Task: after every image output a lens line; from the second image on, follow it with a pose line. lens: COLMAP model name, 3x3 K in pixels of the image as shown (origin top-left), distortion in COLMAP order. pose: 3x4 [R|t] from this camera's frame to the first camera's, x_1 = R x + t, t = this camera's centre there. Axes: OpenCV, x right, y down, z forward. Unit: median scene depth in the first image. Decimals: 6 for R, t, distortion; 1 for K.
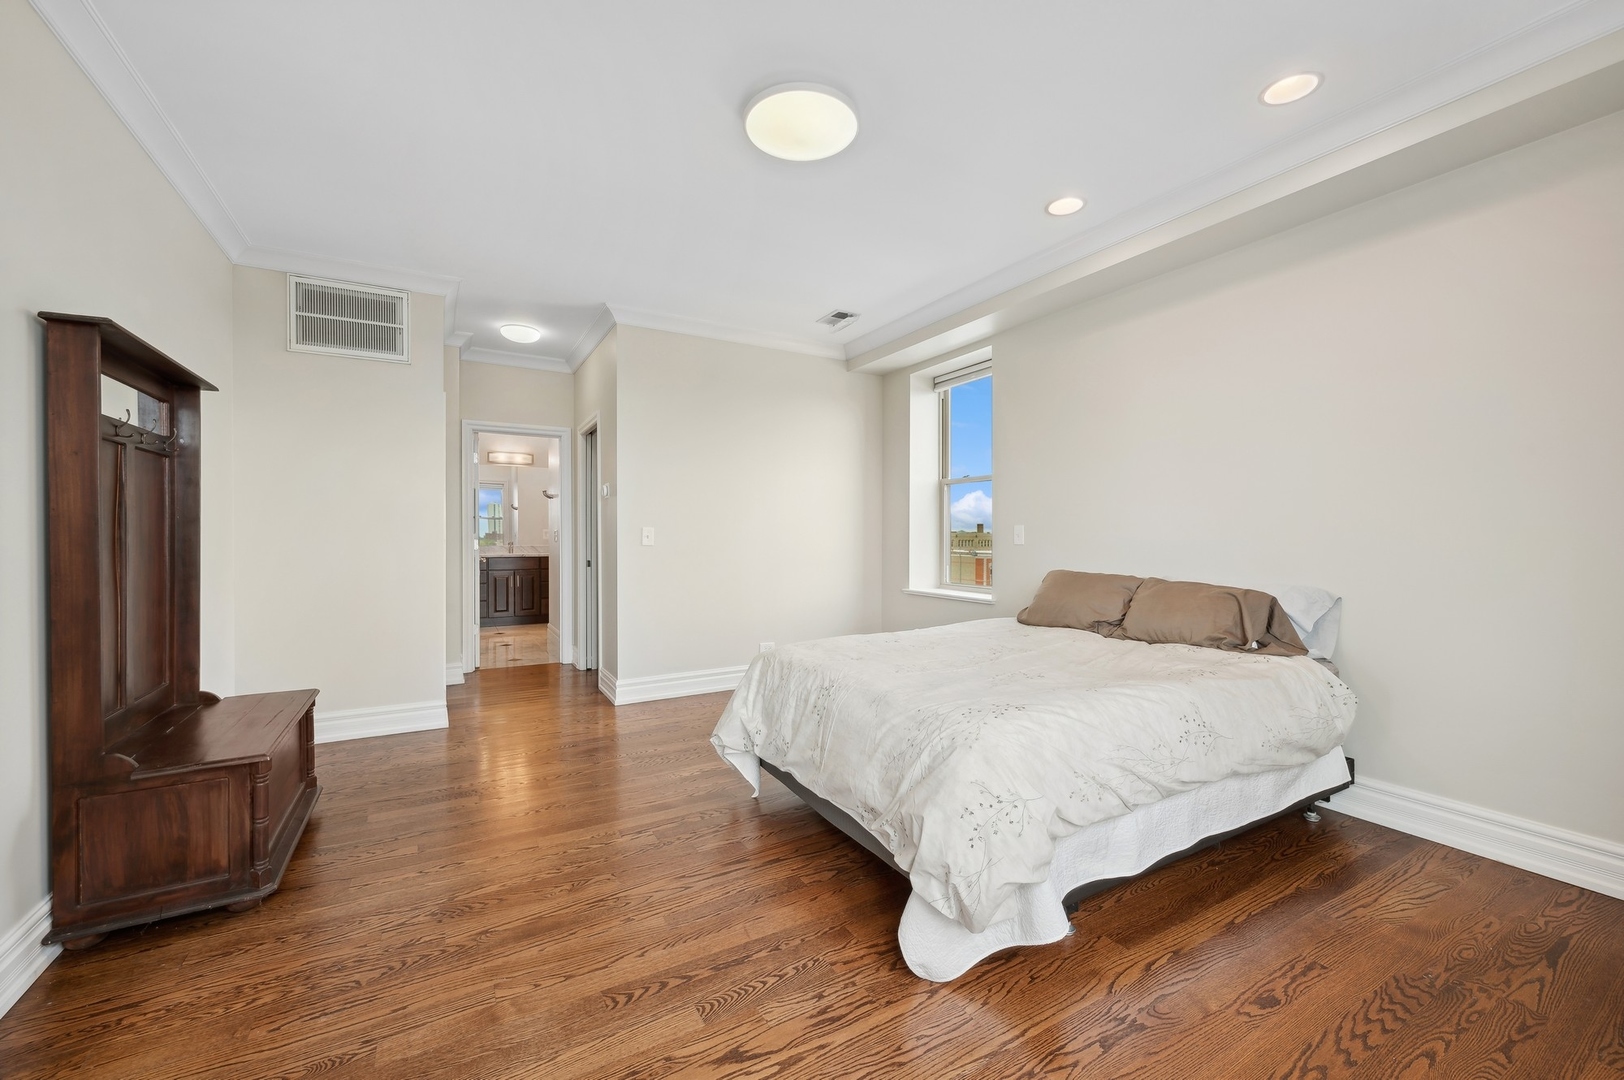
lens RADIAL K [[647.8, 0, 820.0], [0, 647.8, 538.1], [0, 0, 1]] dist [-0.001109, -0.000058]
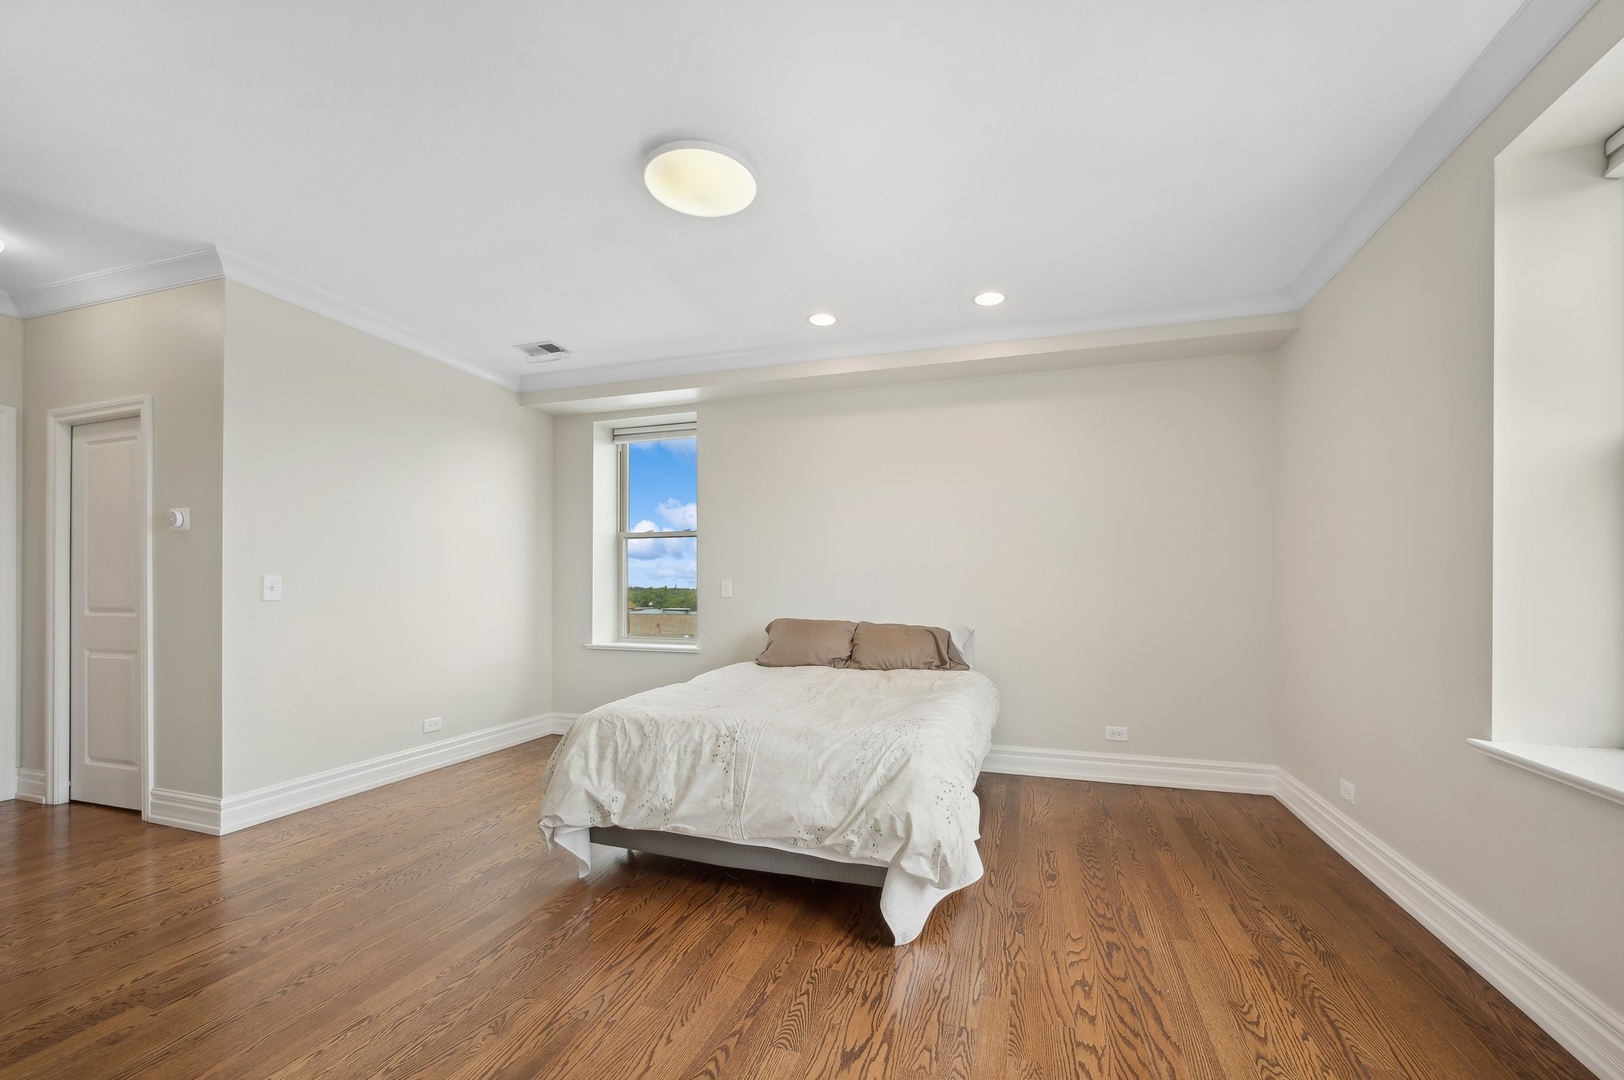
lens RADIAL K [[647.8, 0, 820.5], [0, 647.8, 587.5], [0, 0, 1]] dist [-0.001109, -0.000058]
pose [[0.738432, 0.005964, 0.674301, -0.541746], [-0.000788, 0.999968, -0.007982, 0.003289], [-0.674327, 0.005363, 0.738413, 0.123597]]
